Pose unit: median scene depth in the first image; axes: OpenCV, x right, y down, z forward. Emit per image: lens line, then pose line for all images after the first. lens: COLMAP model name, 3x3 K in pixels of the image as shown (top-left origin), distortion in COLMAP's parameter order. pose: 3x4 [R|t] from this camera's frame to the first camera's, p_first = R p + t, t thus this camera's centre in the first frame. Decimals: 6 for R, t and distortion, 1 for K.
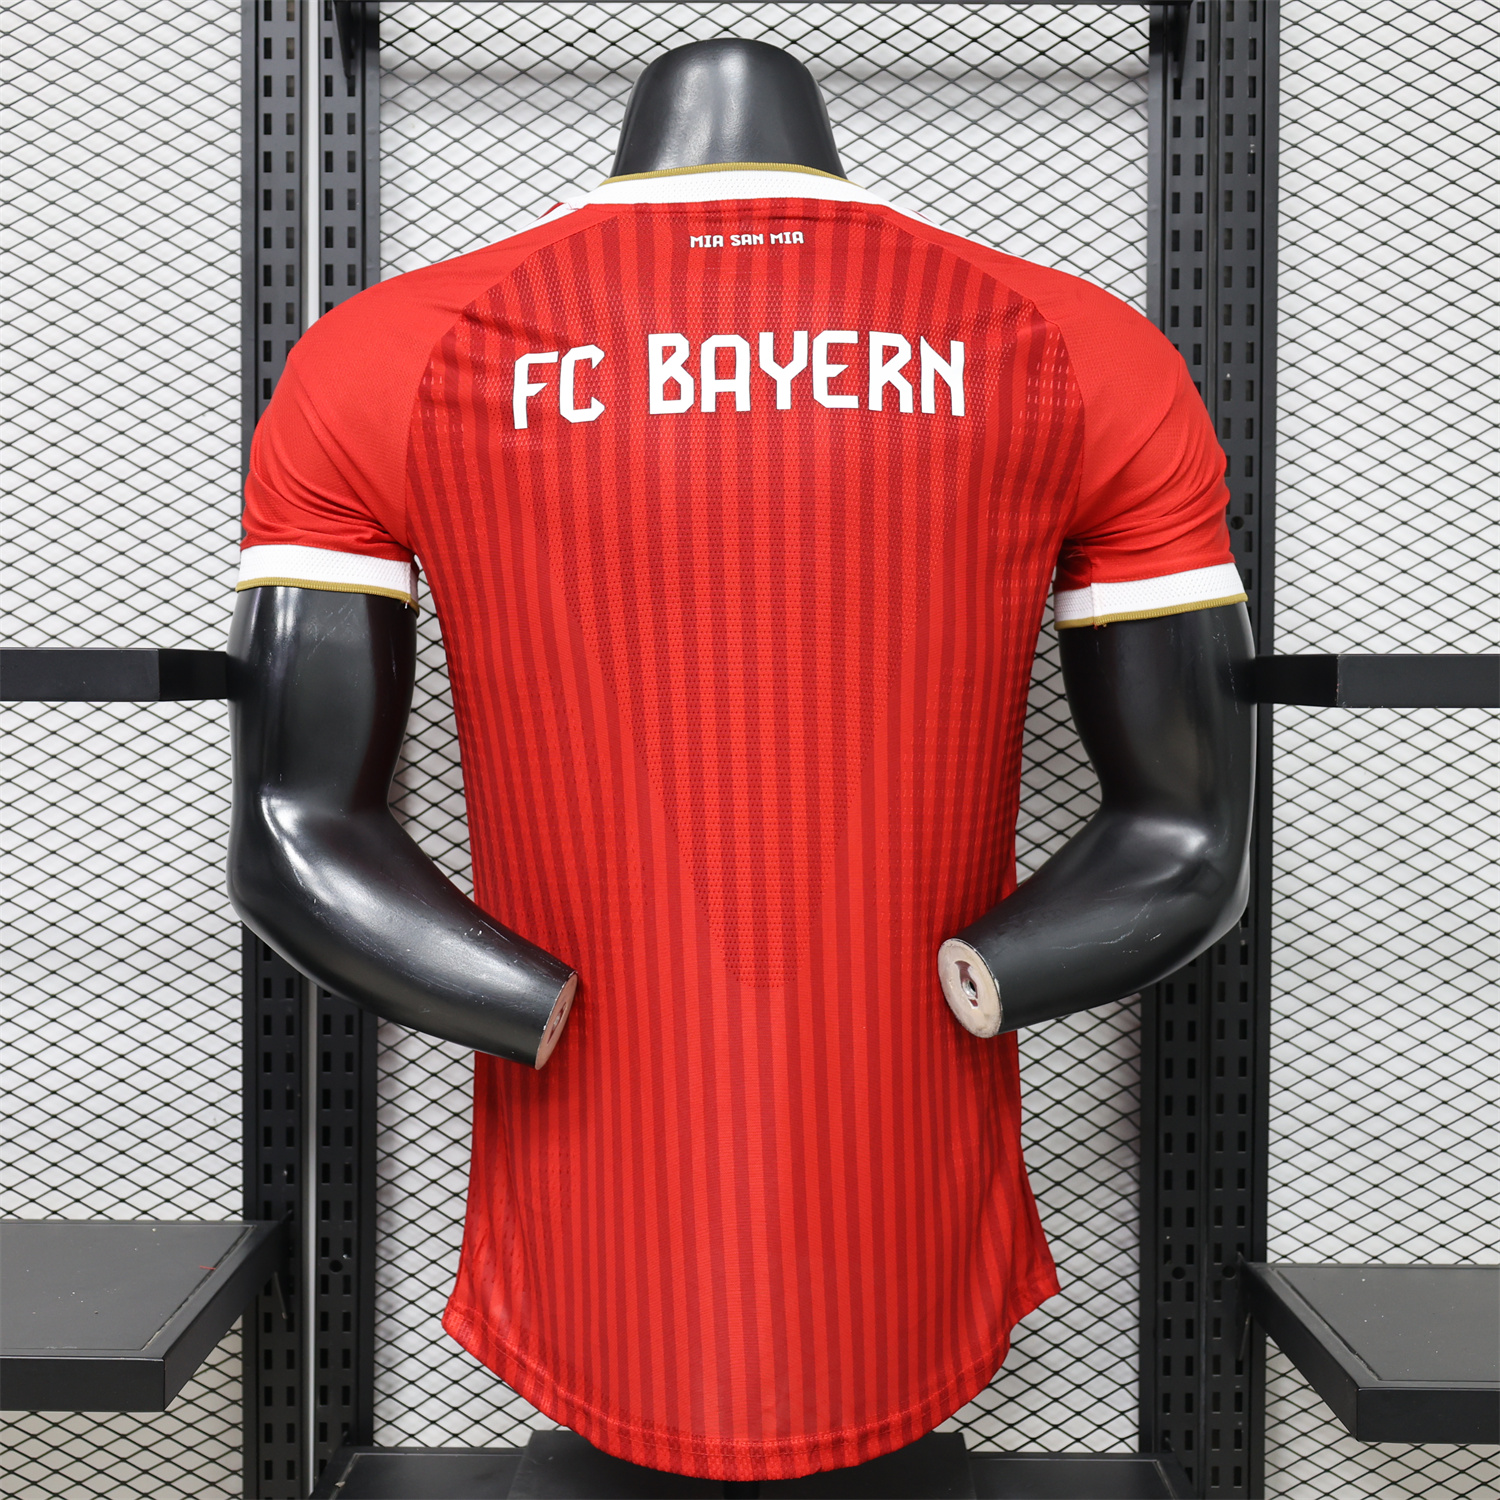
lens RADIAL K [[2573.2, 0, 750.0], [0, 2573.2, 750.0], [0, 0, 1]] dist [0.021587, -0.041987]
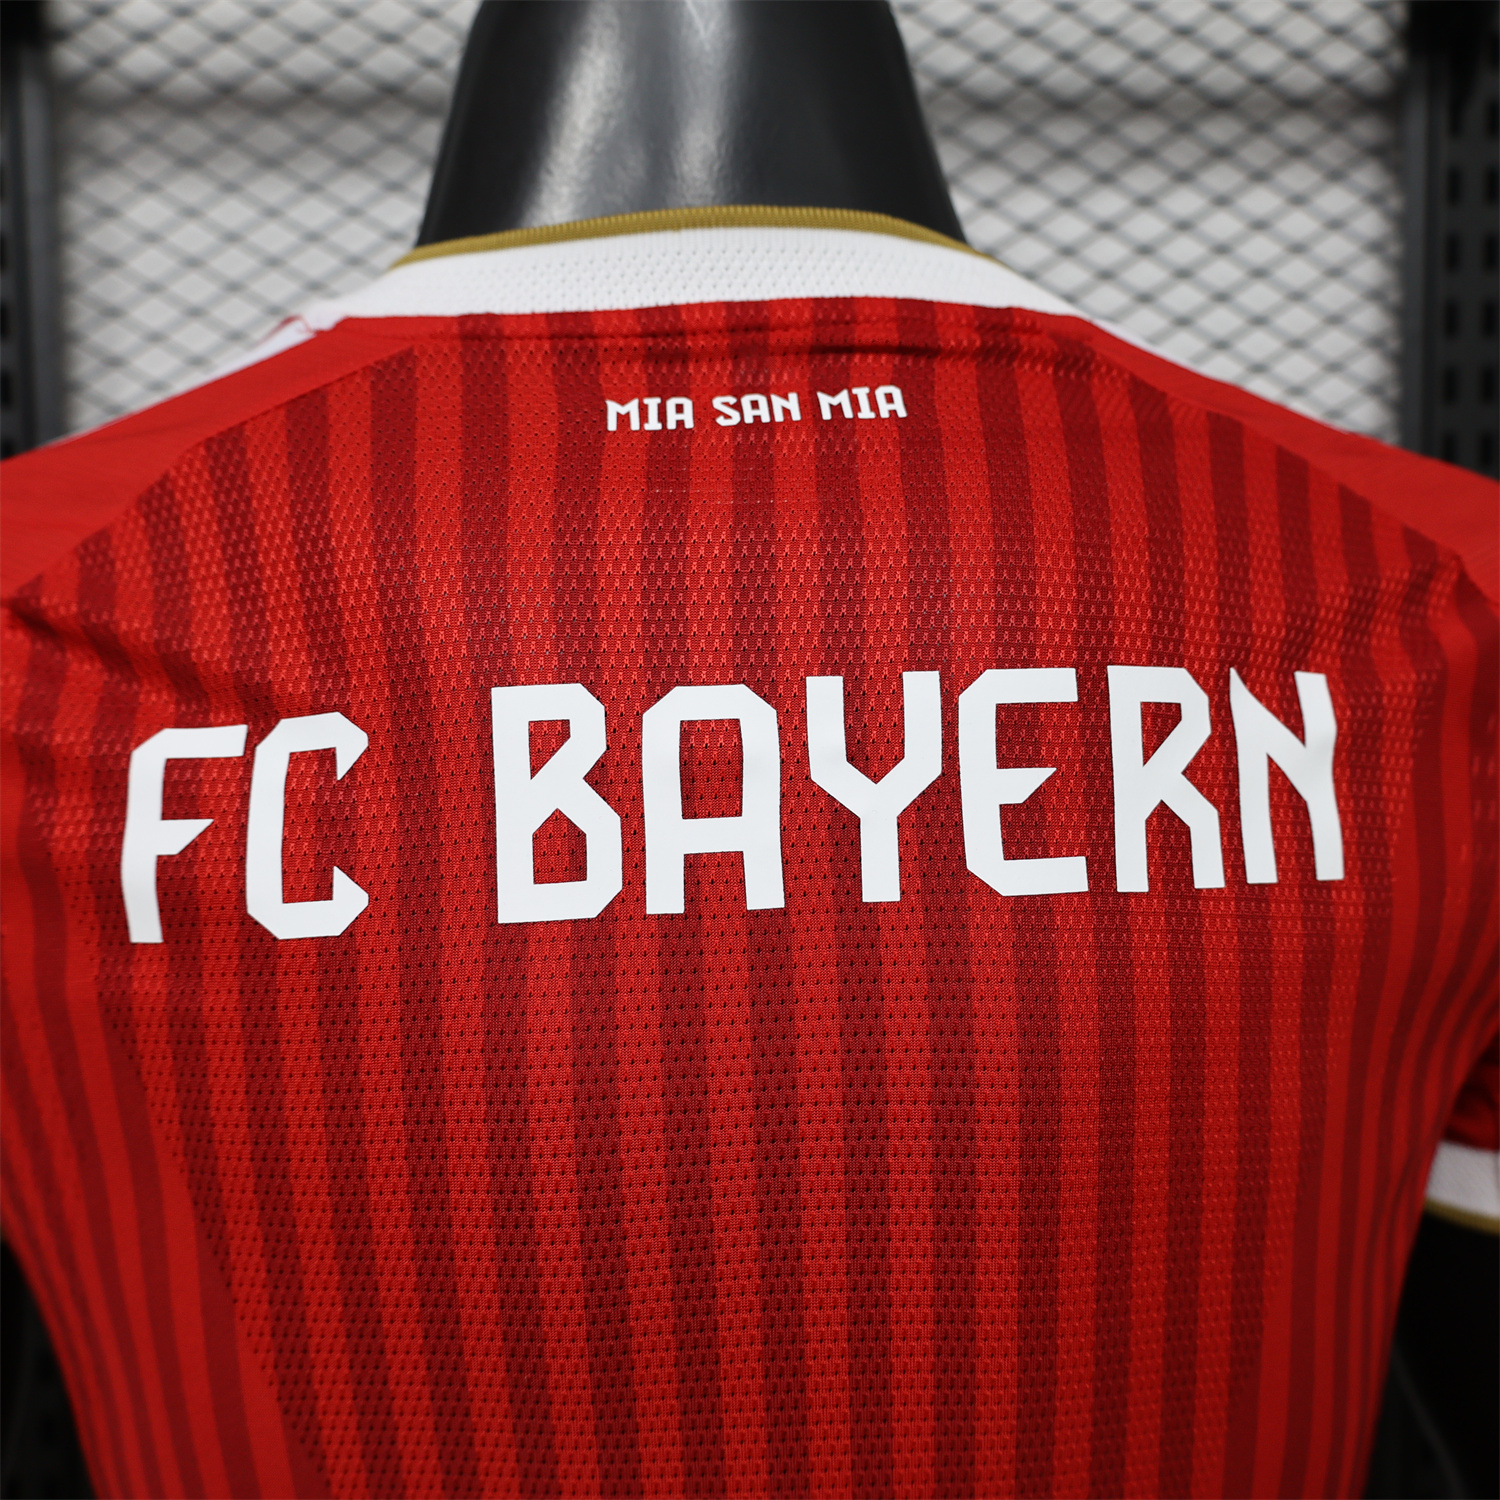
lens RADIAL K [[1567.7, 0, 750.0], [0, 1567.7, 750.0], [0, 0, 1]] dist [-0.007879, -0.003743]
pose [[0.998519, -0.018588, 0.051133, -0.015046], [0.015980, 0.998573, 0.050952, -0.162277], [-0.052007, -0.050060, 0.997391, 0.779901]]
